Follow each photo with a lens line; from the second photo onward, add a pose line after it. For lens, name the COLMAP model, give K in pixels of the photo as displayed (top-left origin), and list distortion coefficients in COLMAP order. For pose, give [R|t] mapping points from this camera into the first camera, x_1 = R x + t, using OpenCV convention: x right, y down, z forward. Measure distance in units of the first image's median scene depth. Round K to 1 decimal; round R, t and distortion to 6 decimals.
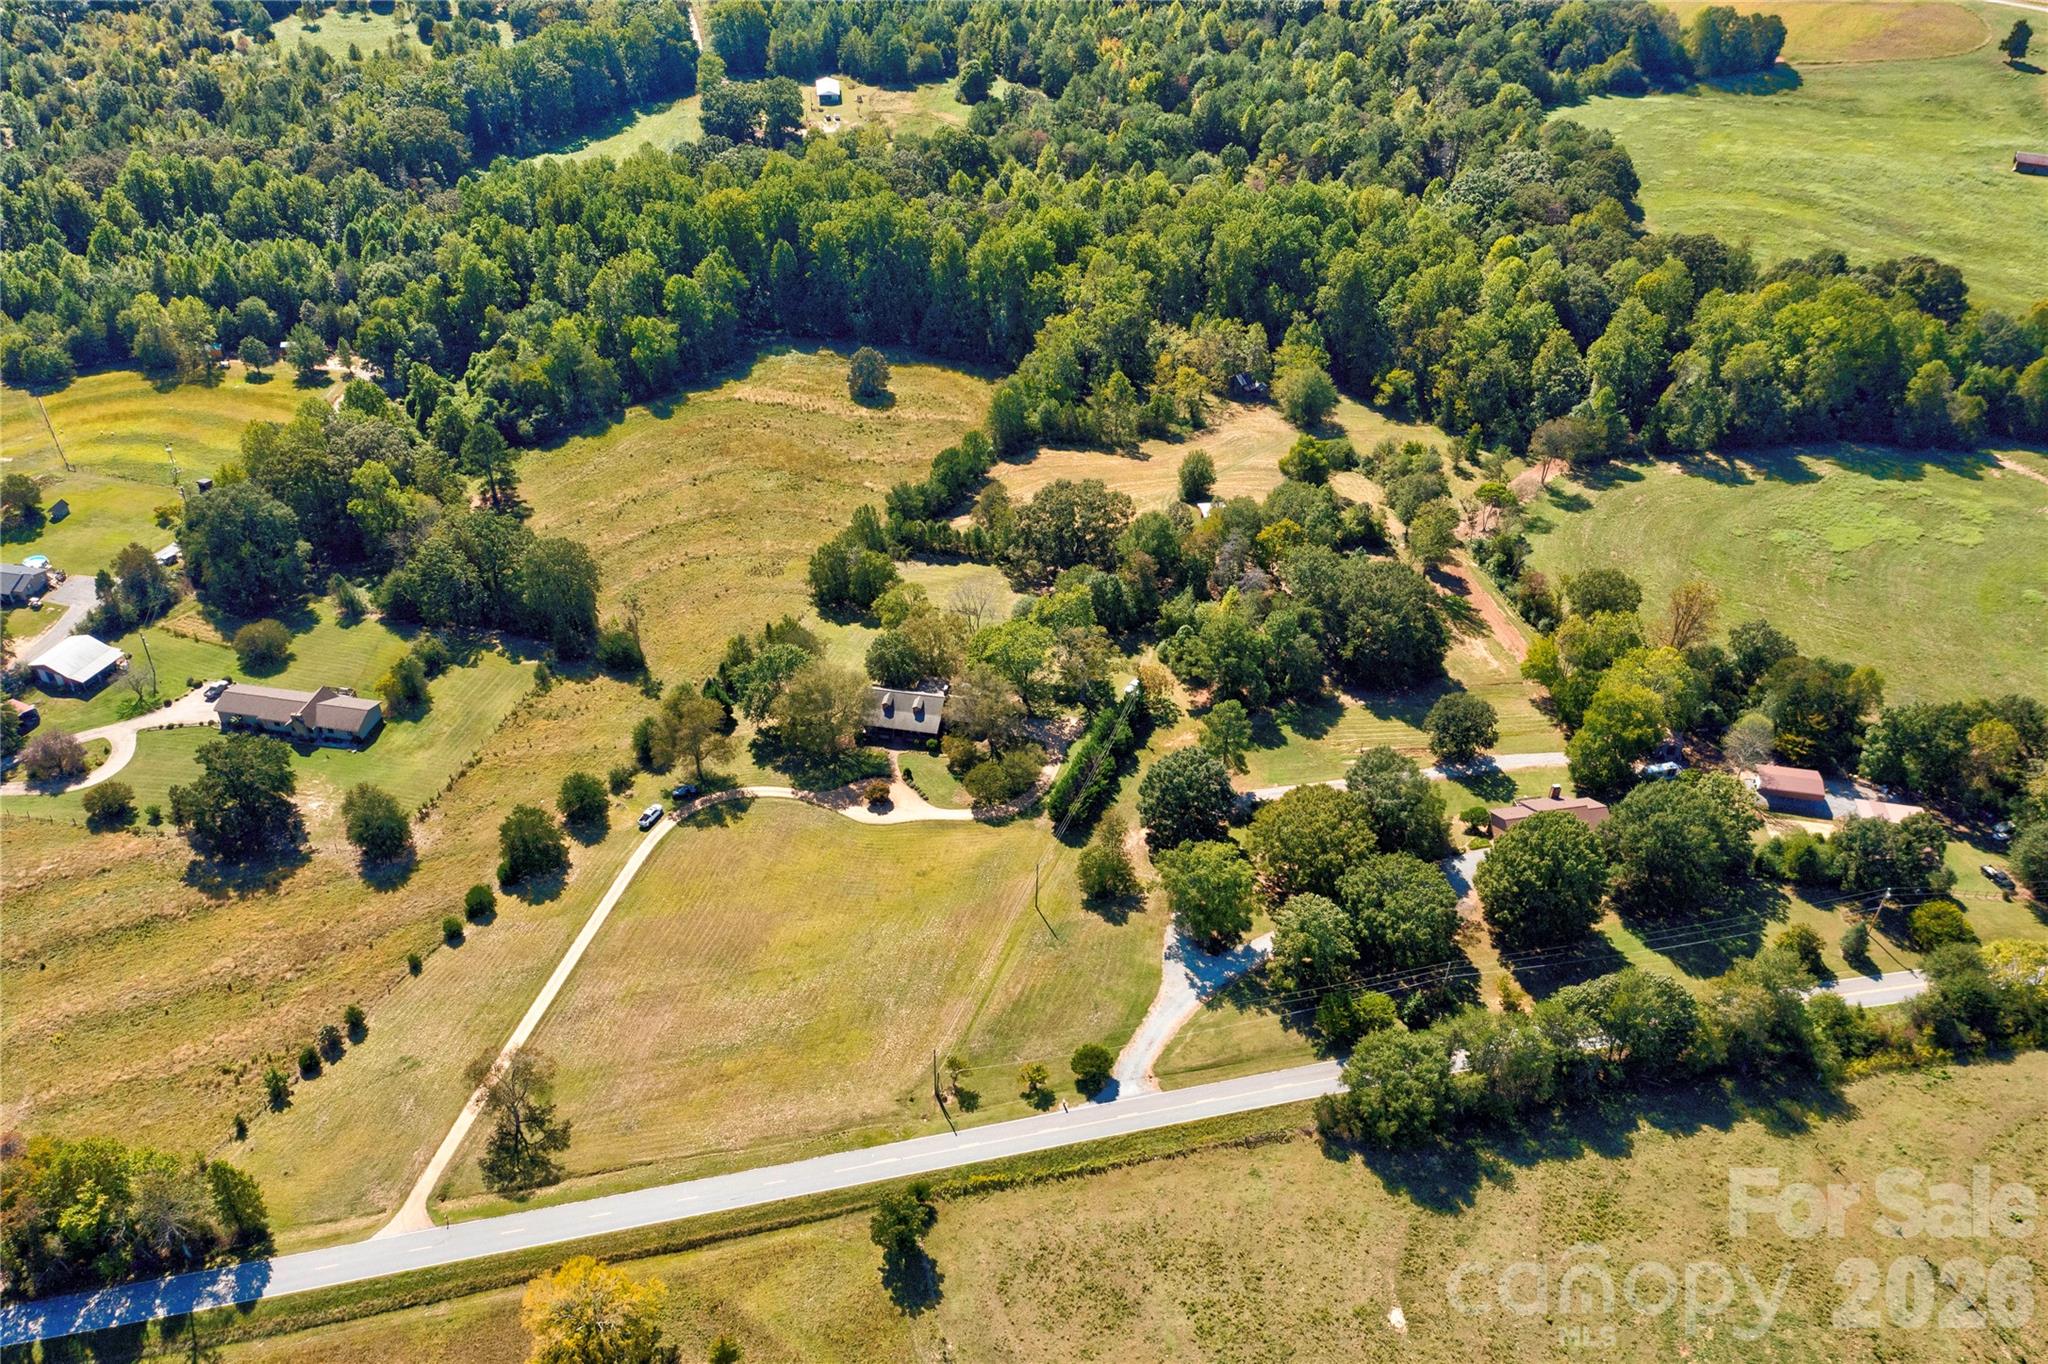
lens RADIAL K [[1613.7, 0, 1015.4], [0, 1613.7, 691.3], [0, 0, 1]] dist [0.024217, -0.017257]
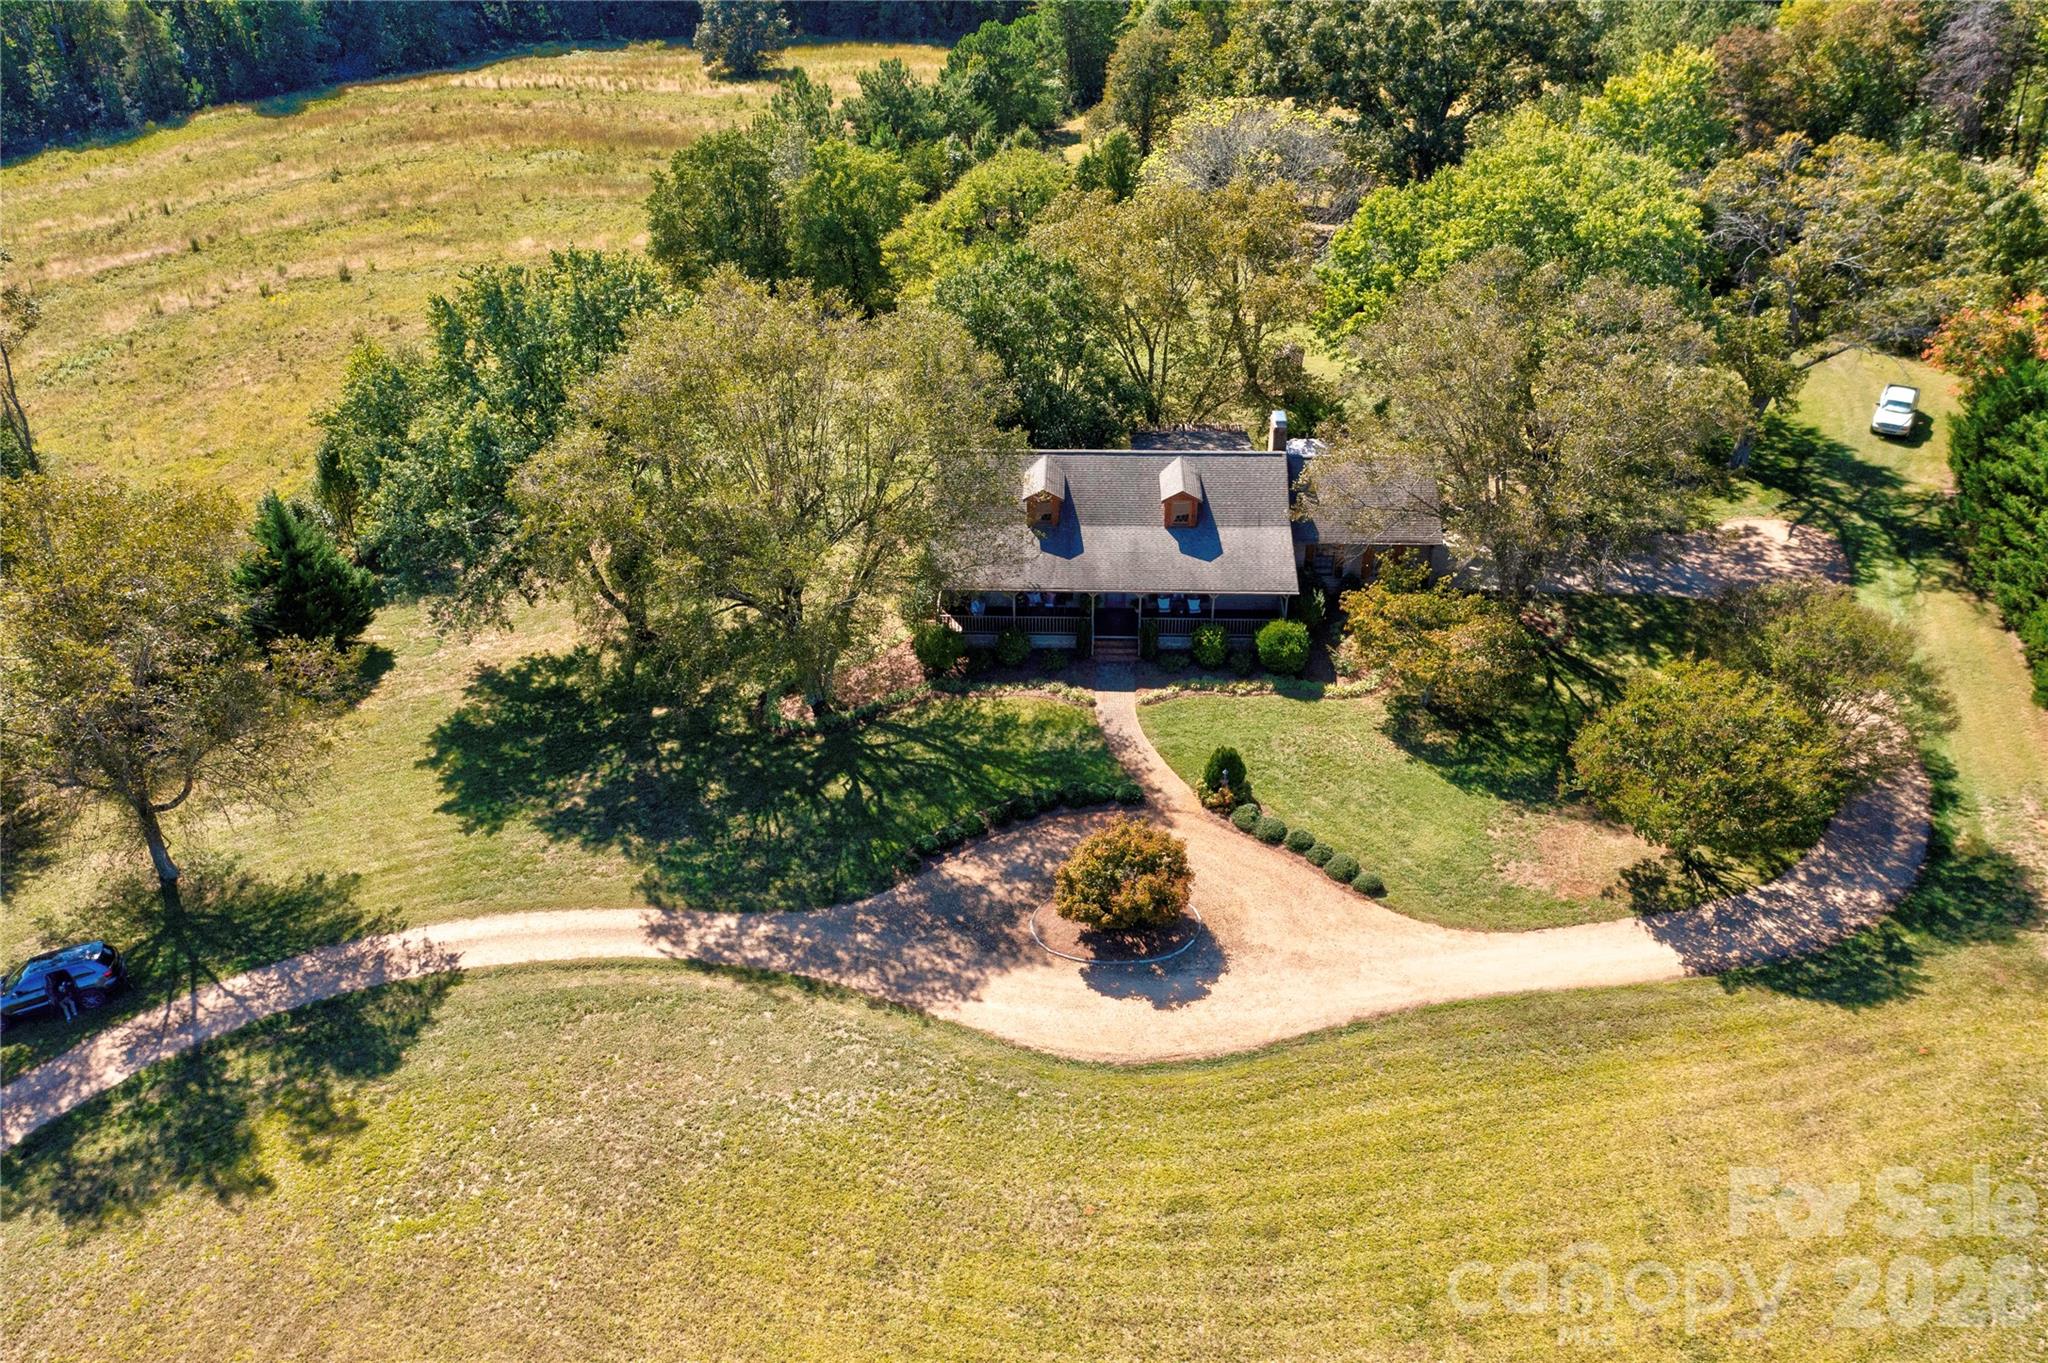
lens RADIAL K [[1613.7, 0, 1015.4], [0, 1613.7, 690.8], [0, 0, 1]] dist [0.024217, -0.017257]
pose [[0.990784, -0.090265, 0.100996, -0.109621], [0.097549, 0.992790, -0.069660, 0.050481], [-0.093980, 0.078870, 0.992445, 0.783849]]
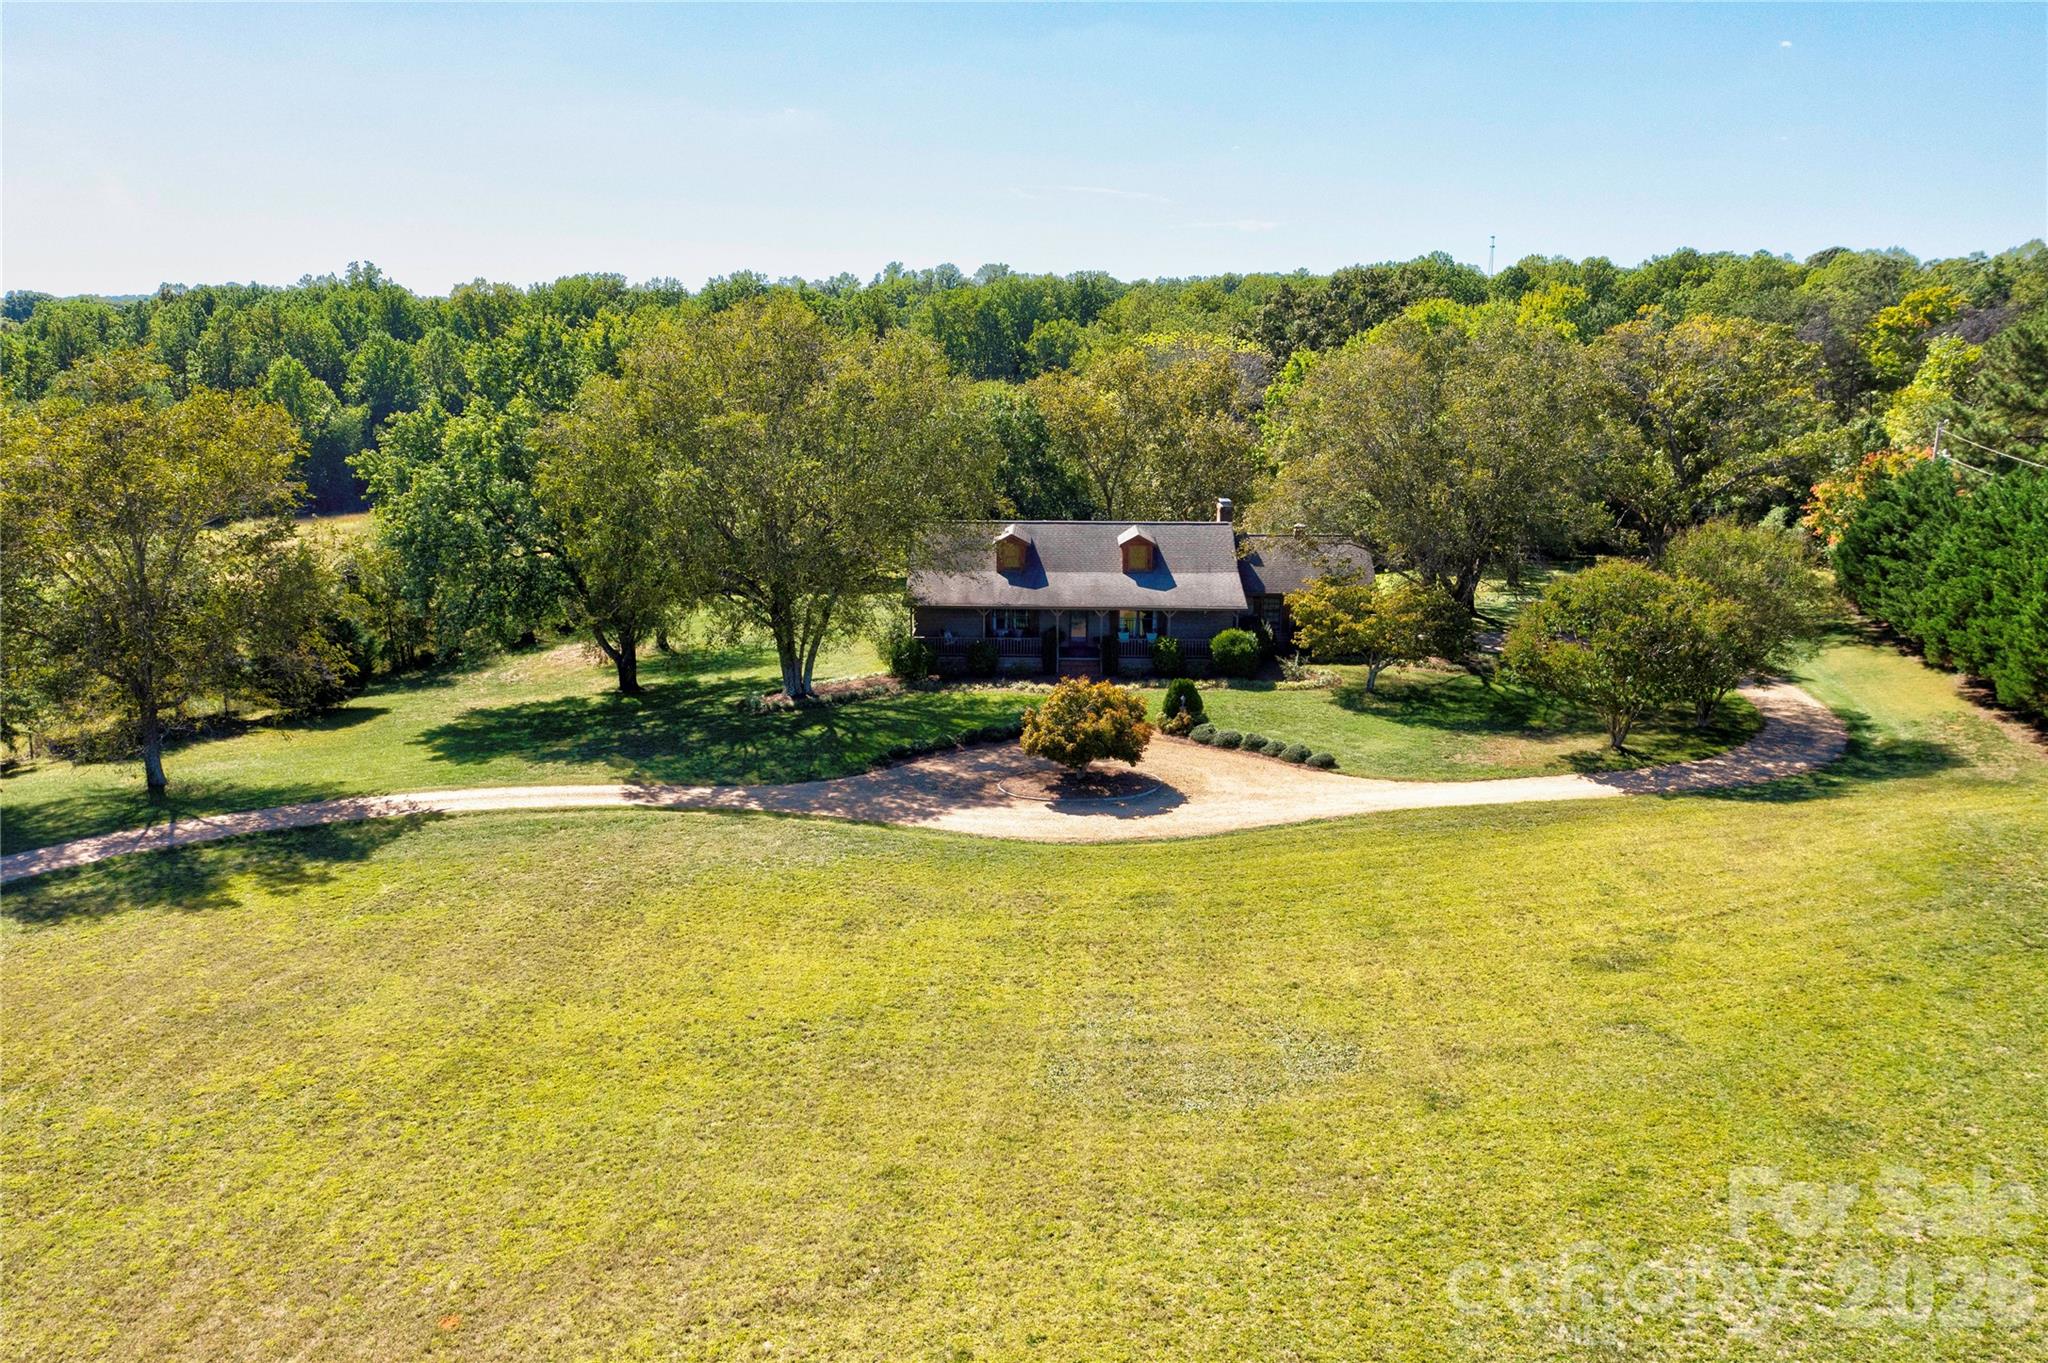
lens RADIAL K [[1613.7, 0, 1015.4], [0, 1613.7, 690.8], [0, 0, 1]] dist [0.024217, -0.017257]
pose [[0.988748, -0.042054, 0.143561, -0.116410], [0.096641, 0.912102, -0.398409, 0.128361], [-0.114187, 0.407800, 0.905903, 0.790937]]
